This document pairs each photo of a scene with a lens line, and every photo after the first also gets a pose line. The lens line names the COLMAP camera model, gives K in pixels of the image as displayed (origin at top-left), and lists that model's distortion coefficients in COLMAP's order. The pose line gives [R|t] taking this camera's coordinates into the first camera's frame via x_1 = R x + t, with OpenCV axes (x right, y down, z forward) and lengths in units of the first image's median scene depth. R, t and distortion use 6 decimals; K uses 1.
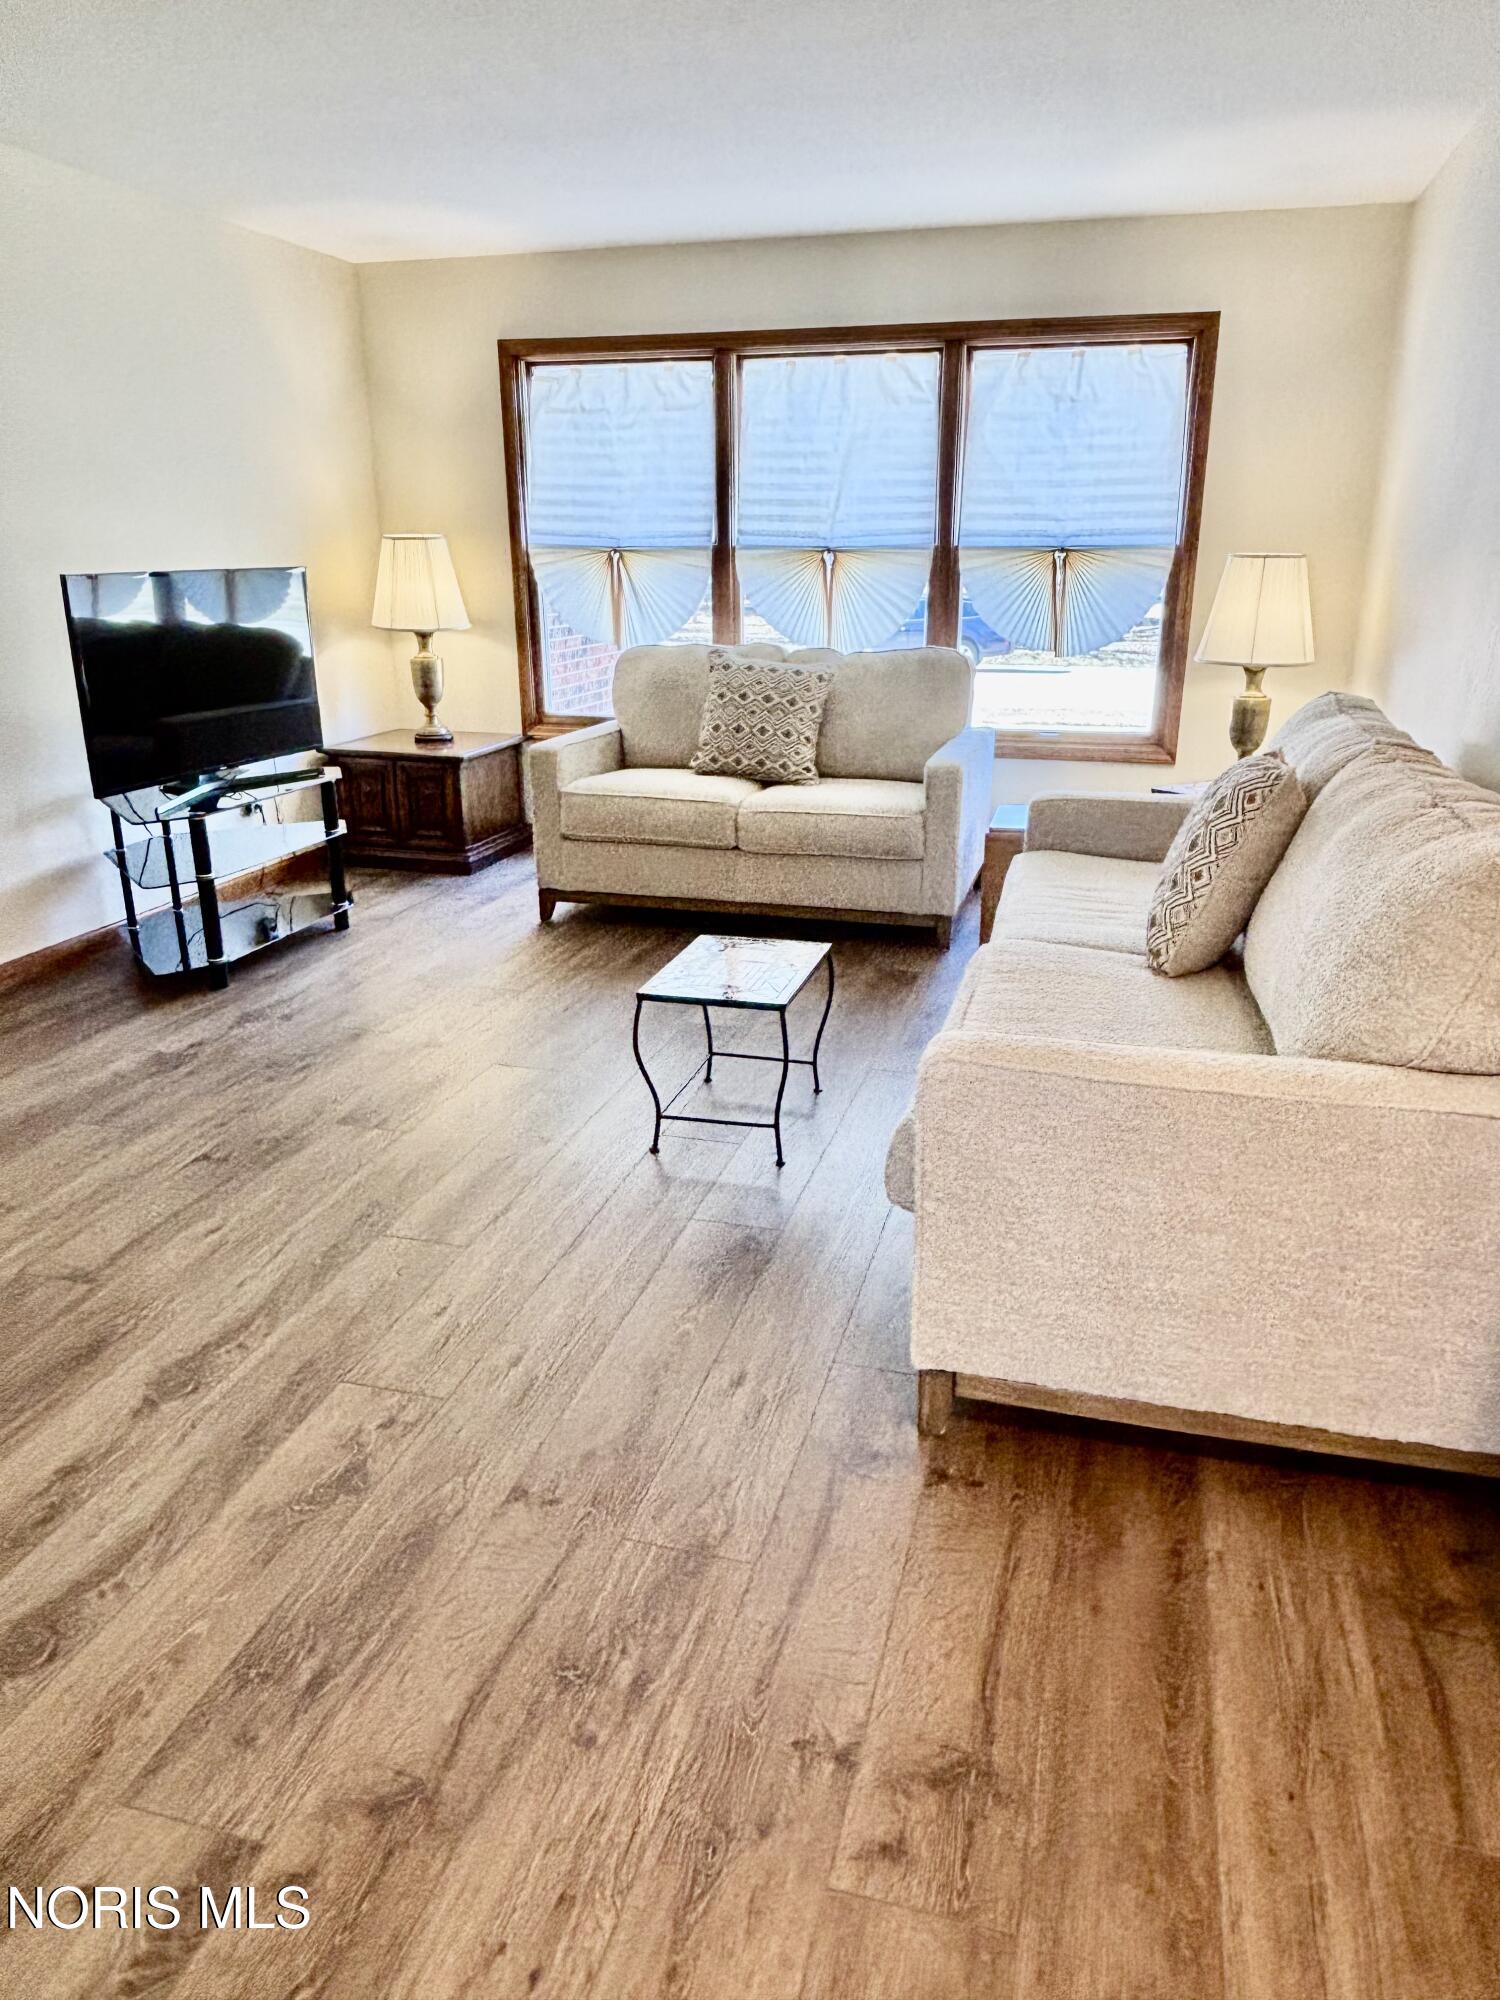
lens RADIAL K [[1363.8, 0, 750.0], [0, 1363.8, 1000.0], [0, 0, 1]] dist [0.068100, -0.126947]
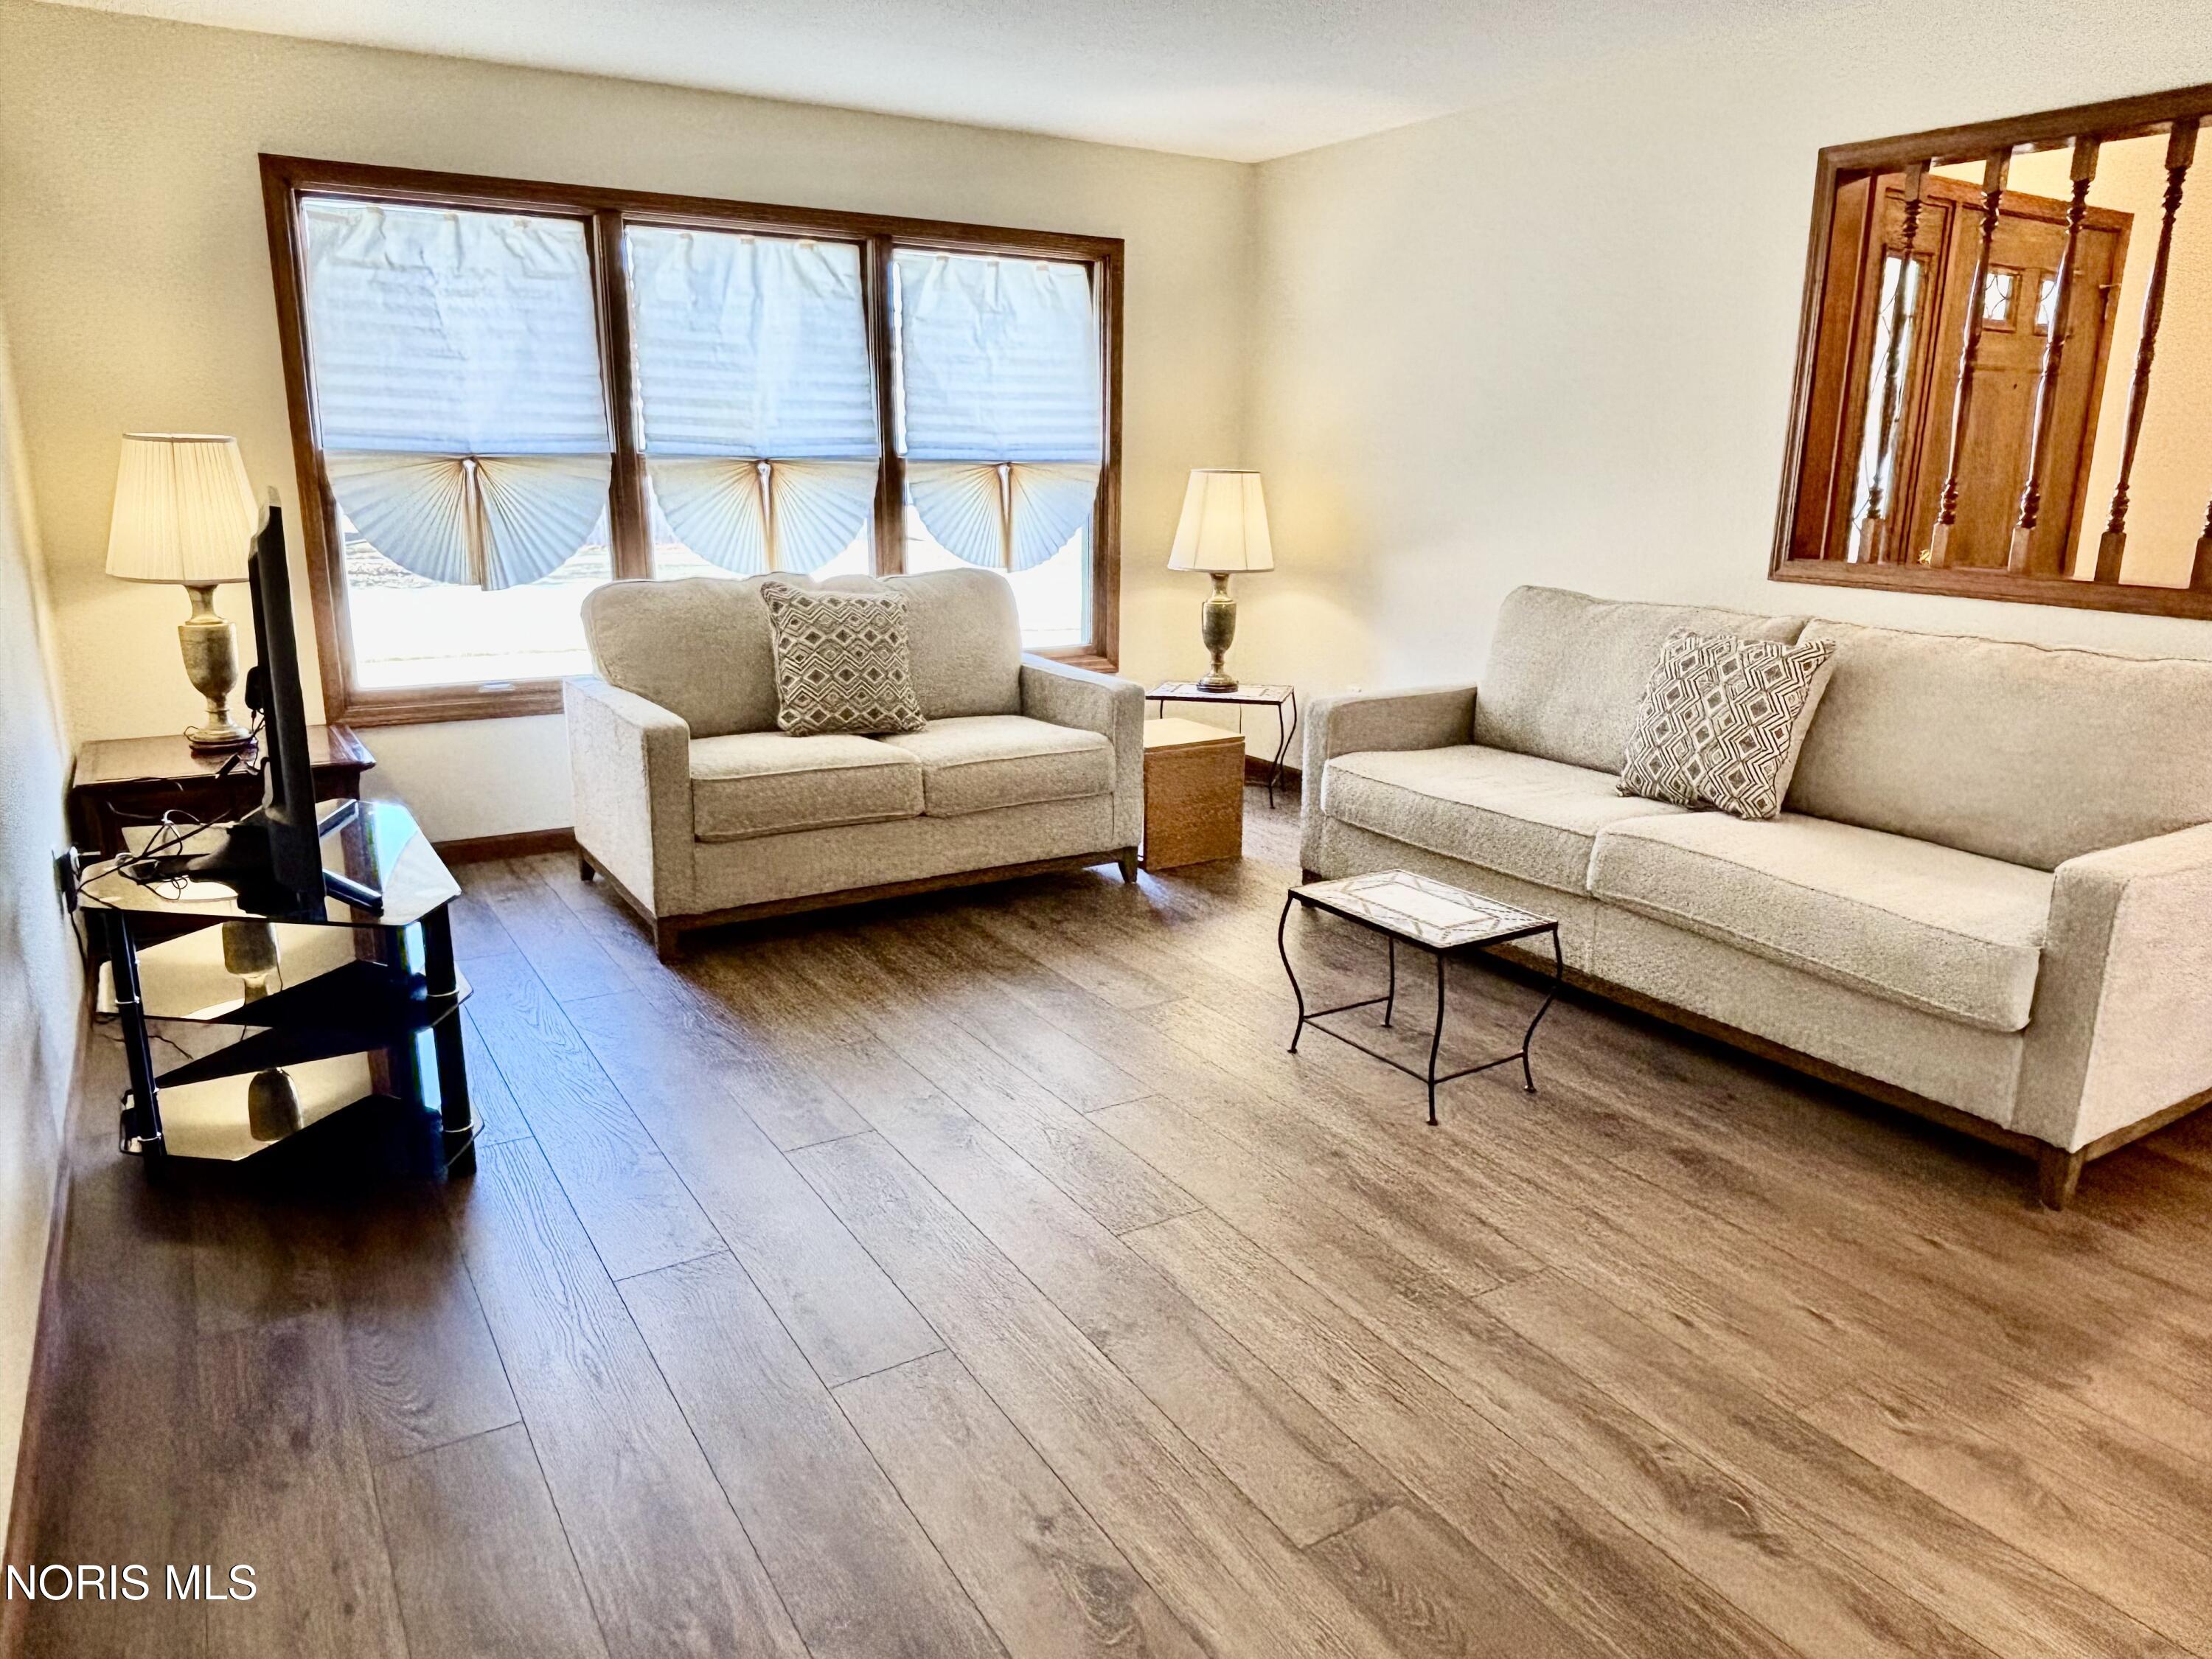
lens RADIAL K [[1508.4, 0, 1106.0], [0, 1508.4, 829.5], [0, 0, 1]] dist [0.068100, -0.126947]
pose [[0.666503, -0.170908, 0.725648, -0.524407], [0.225785, 0.973929, 0.022002, -0.084857], [-0.710489, 0.149177, 0.687715, 0.257650]]
